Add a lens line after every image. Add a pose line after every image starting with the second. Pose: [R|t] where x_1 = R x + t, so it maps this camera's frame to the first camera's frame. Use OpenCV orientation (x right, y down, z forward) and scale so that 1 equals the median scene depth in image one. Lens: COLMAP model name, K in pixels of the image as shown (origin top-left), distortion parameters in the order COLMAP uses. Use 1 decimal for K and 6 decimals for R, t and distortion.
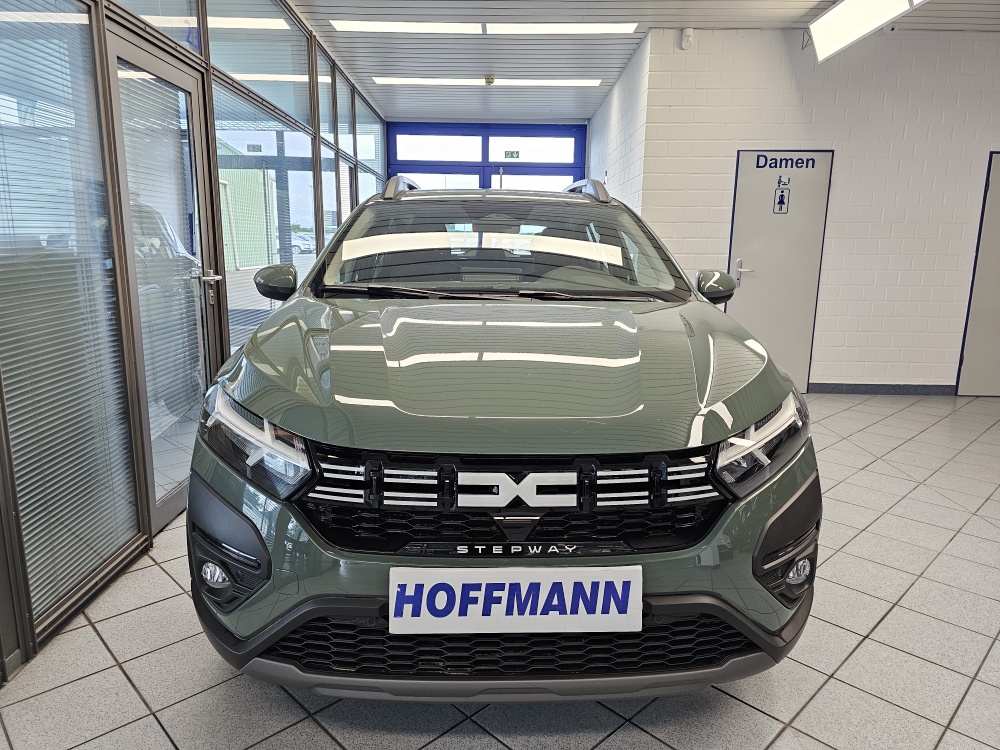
lens RADIAL K [[682.1, 0, 499.9], [0, 682.1, 387.7], [0, 0, 1]] dist [0.010596, -0.045200]
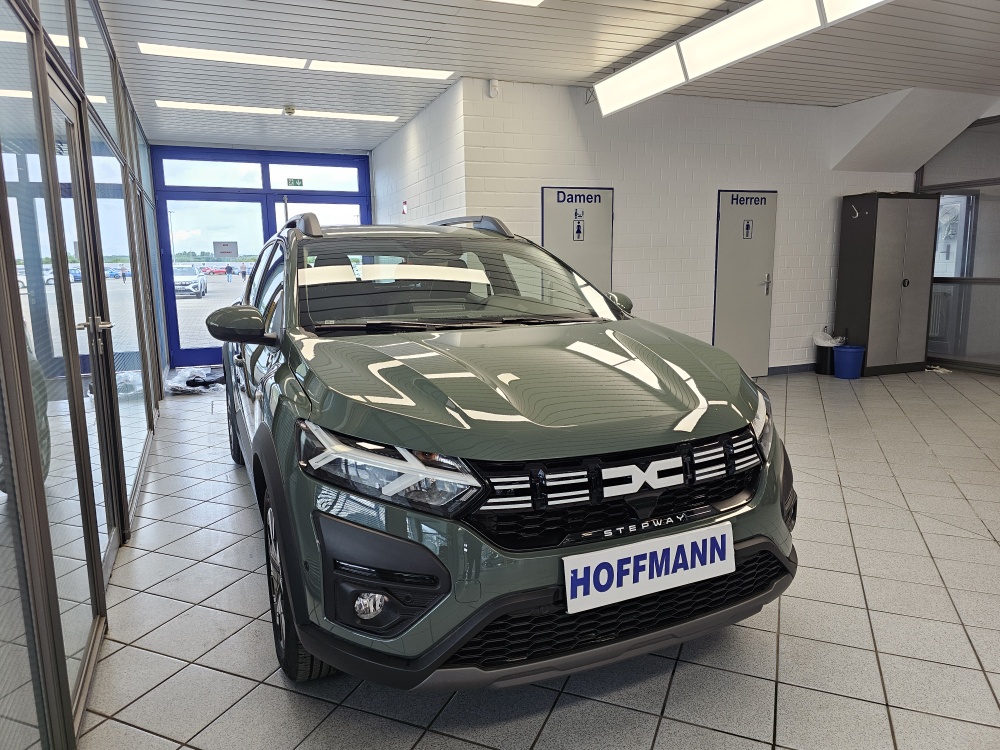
lens RADIAL K [[682.2, 0, 500.0], [0, 682.2, 375.0], [0, 0, 1]] dist [-0.001033, -0.005757]
pose [[0.921562, -0.084278, 0.378973, -0.661909], [0.102681, 0.994304, -0.028573, -0.026084], [-0.374406, 0.065246, 0.924966, -0.064028]]
